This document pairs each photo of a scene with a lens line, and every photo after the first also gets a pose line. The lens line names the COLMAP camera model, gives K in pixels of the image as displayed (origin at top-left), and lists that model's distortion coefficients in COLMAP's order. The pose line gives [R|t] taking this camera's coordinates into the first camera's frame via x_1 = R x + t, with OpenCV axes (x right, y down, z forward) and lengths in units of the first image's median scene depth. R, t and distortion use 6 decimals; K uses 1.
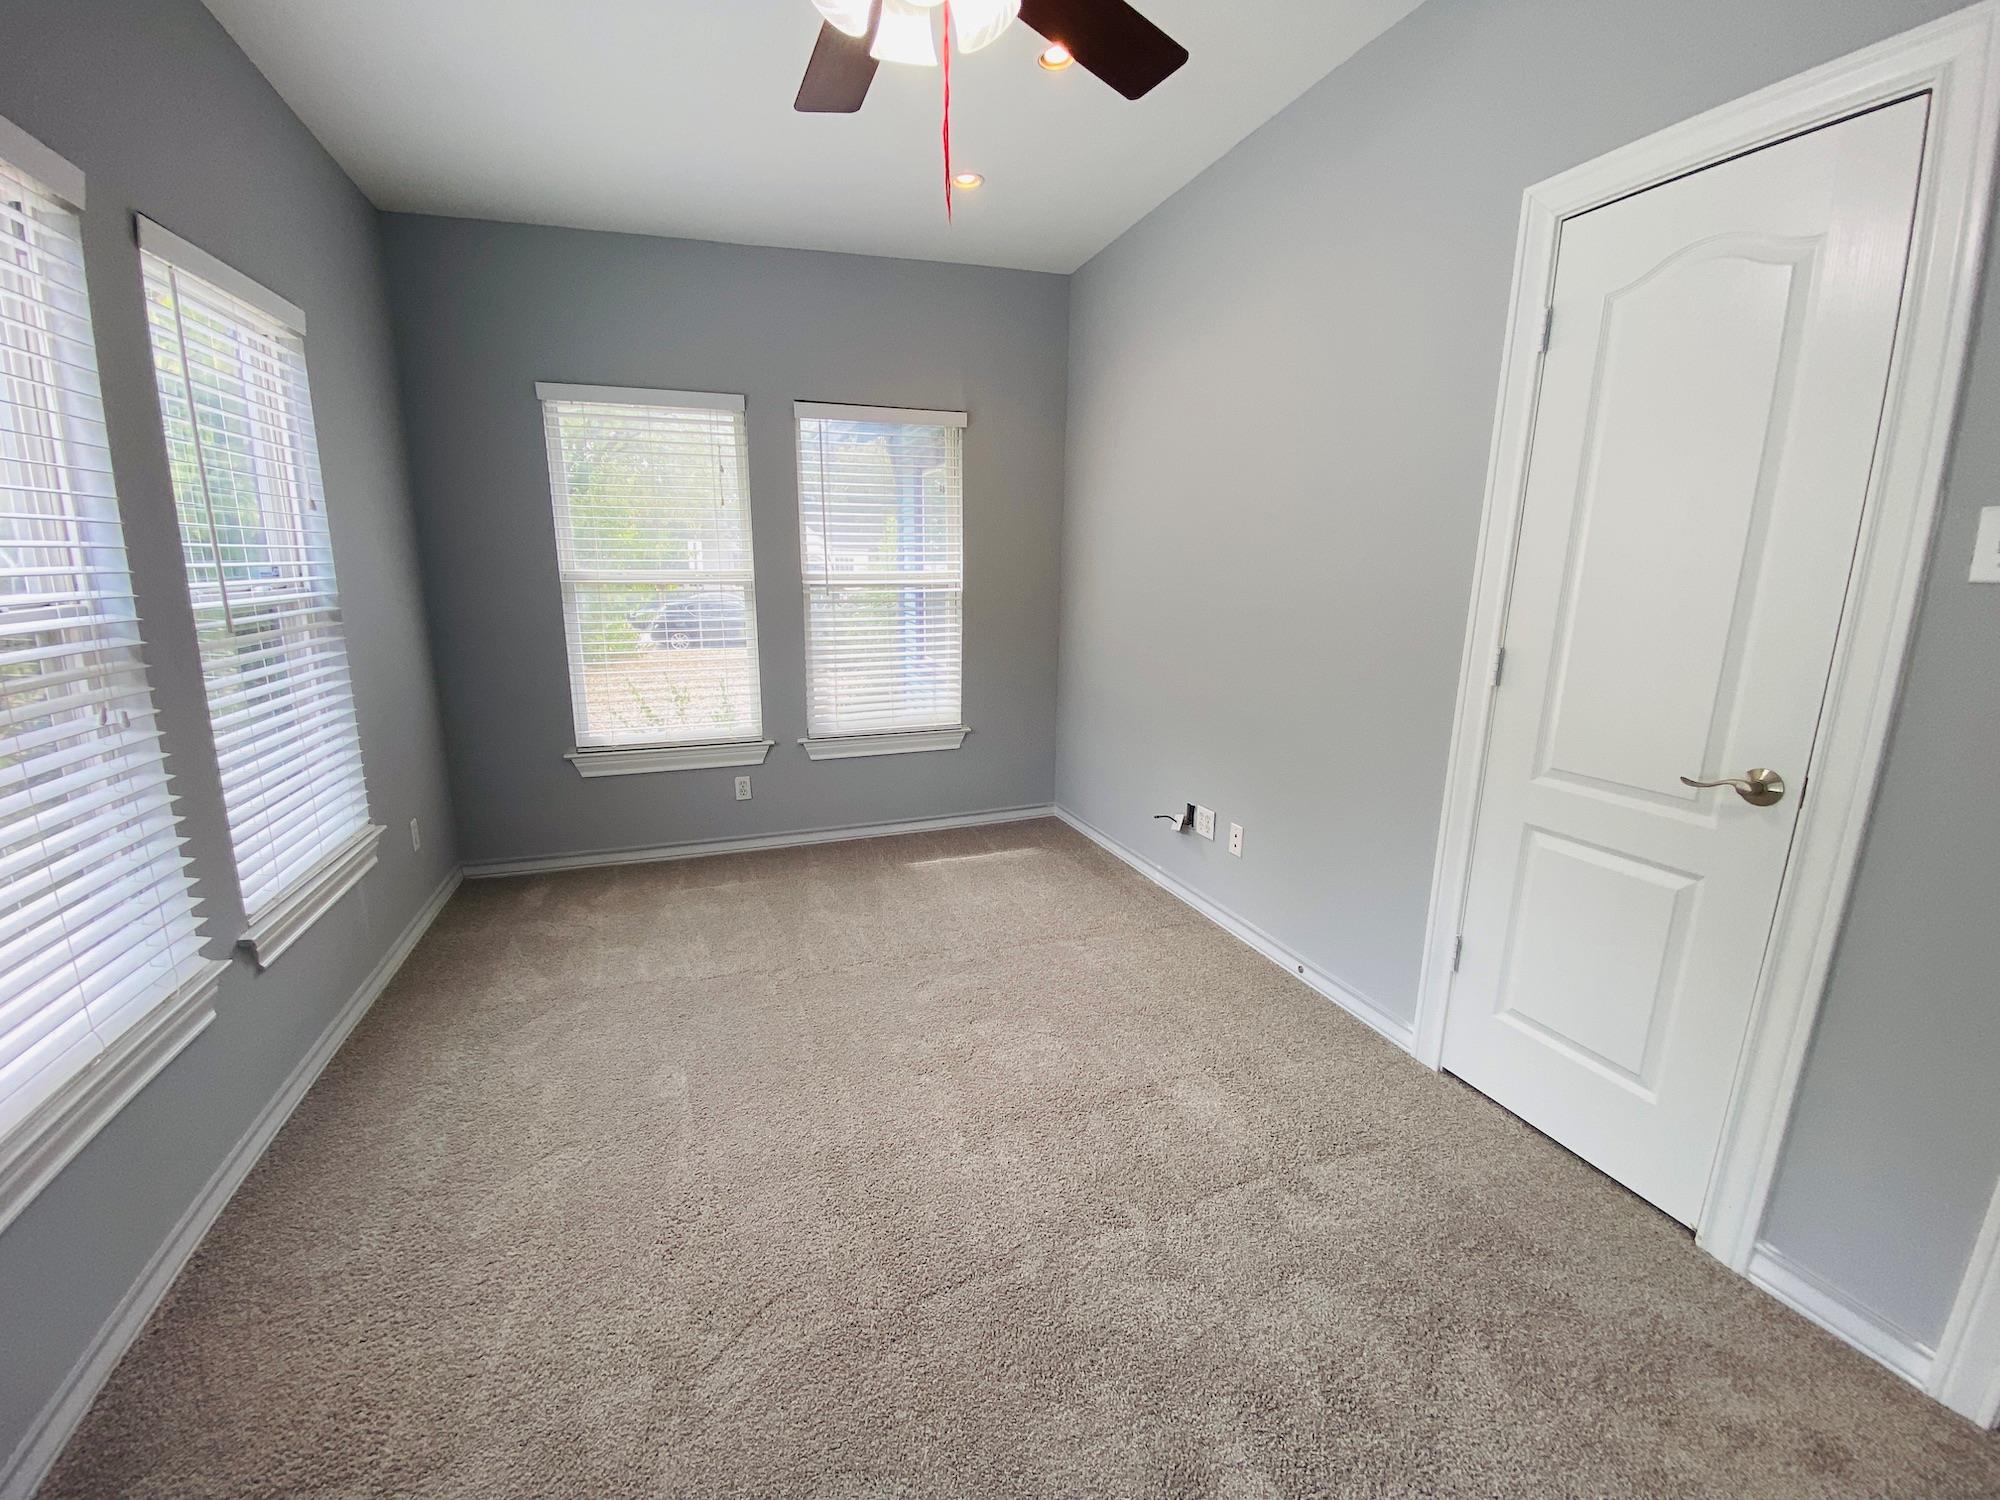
lens RADIAL K [[804.7, 0, 995.1], [0, 804.7, 754.1], [0, 0, 1]] dist [0.018957, -0.019592]
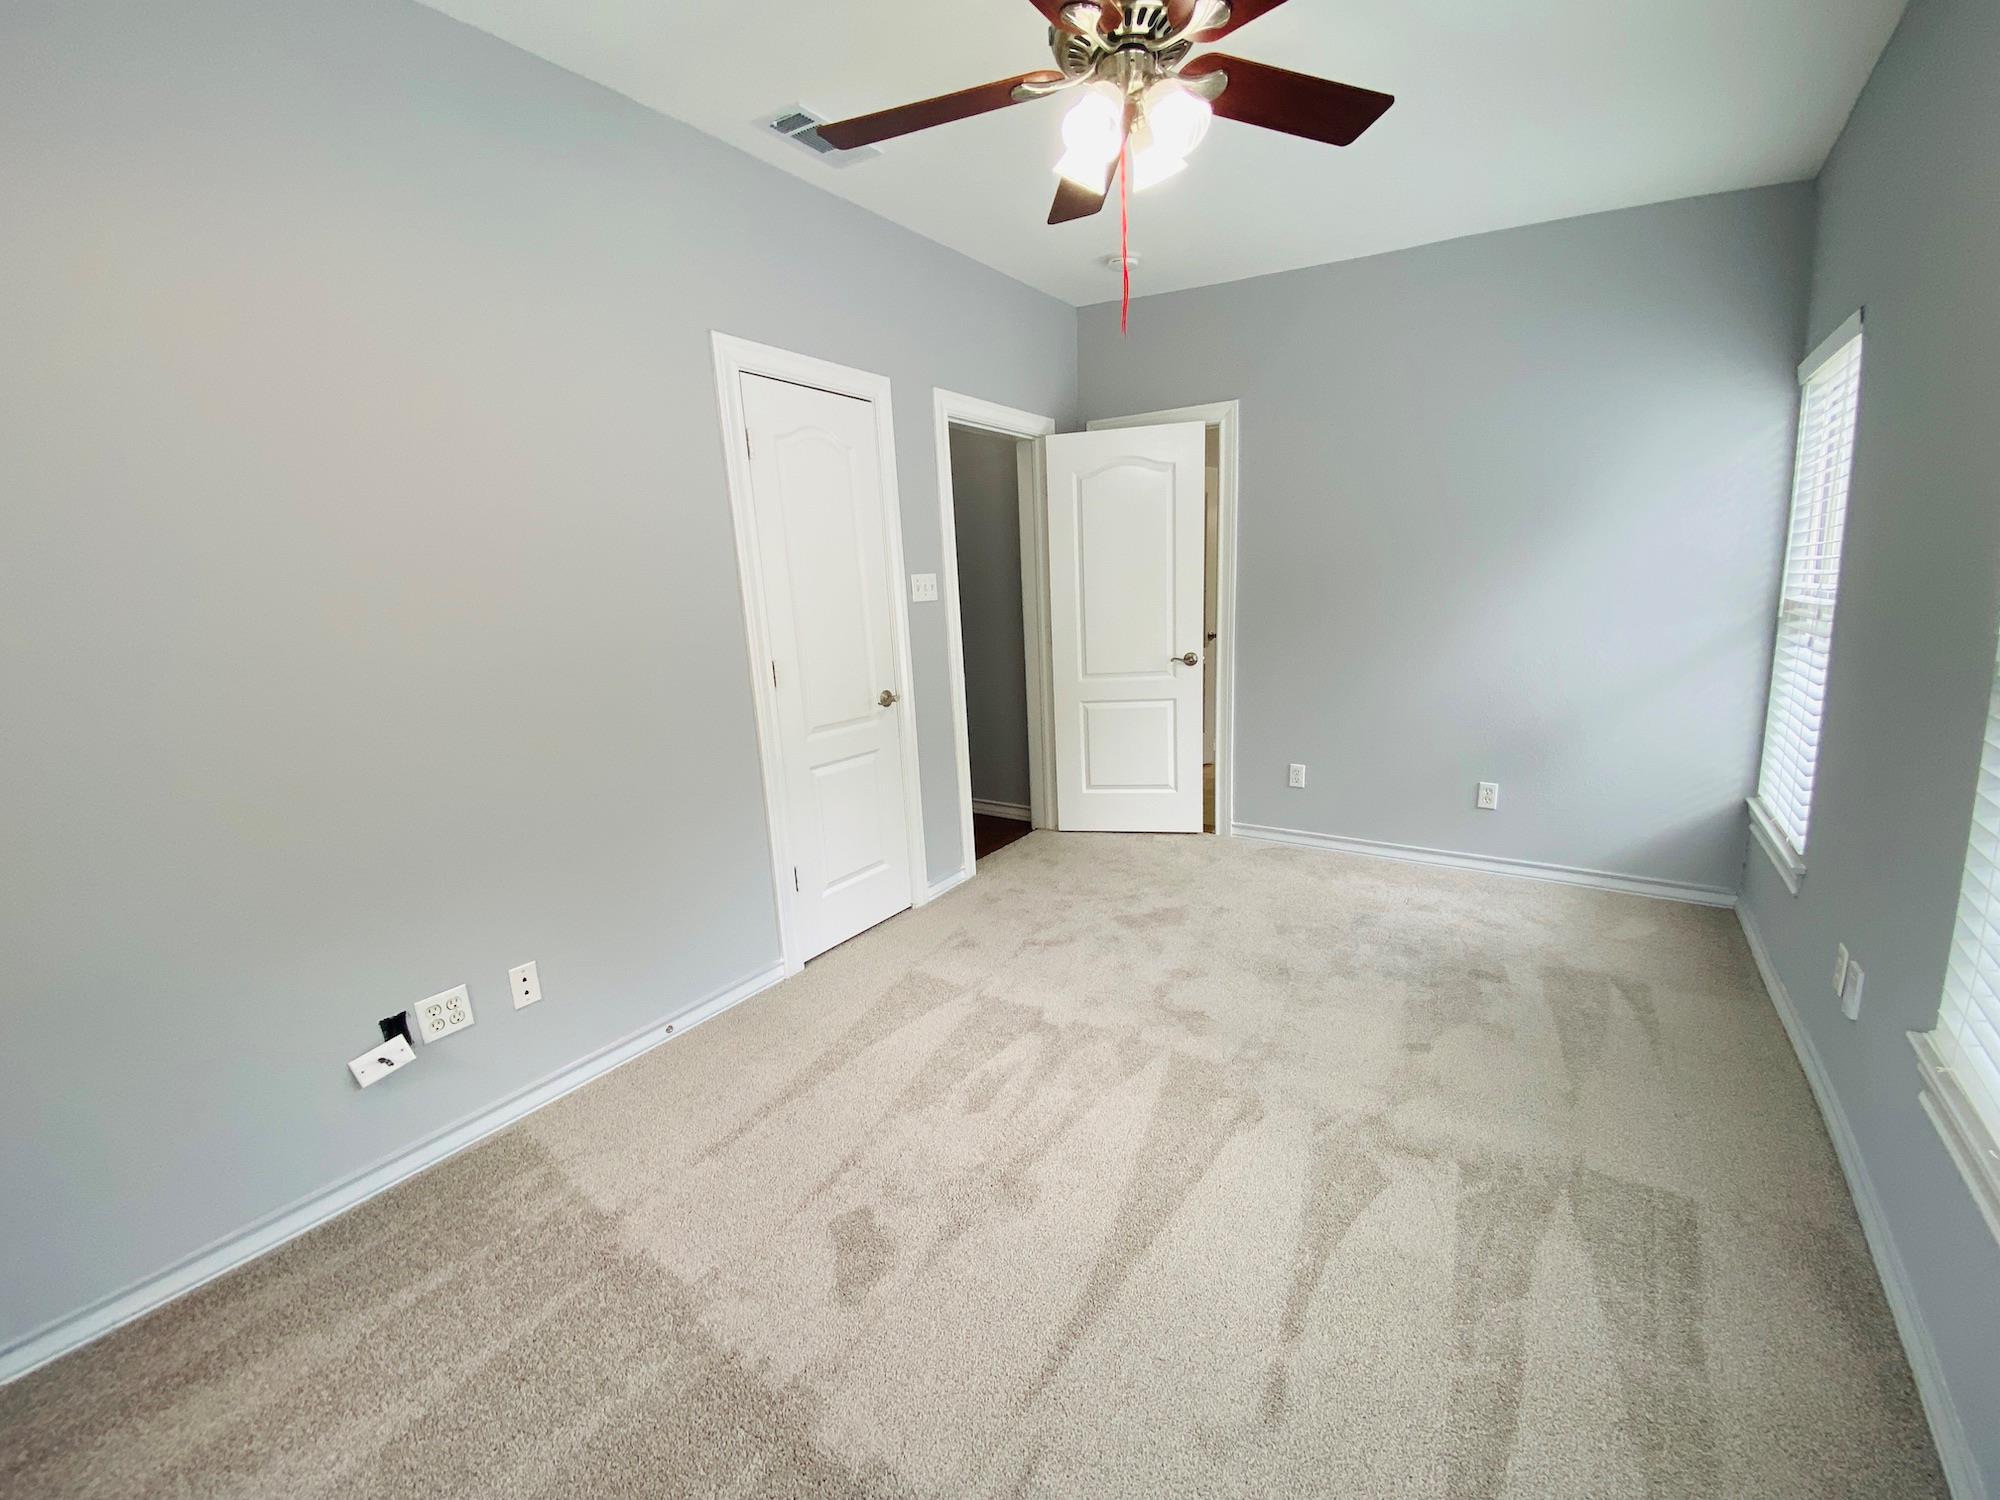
lens RADIAL K [[804.7, 0, 995.1], [0, 804.7, 754.1], [0, 0, 1]] dist [0.018957, -0.019592]
pose [[-0.576822, -0.143711, 0.804129, -0.678303], [0.217383, 0.921901, 0.320692, -0.306945], [-0.787414, 0.359786, -0.500532, 1.278884]]
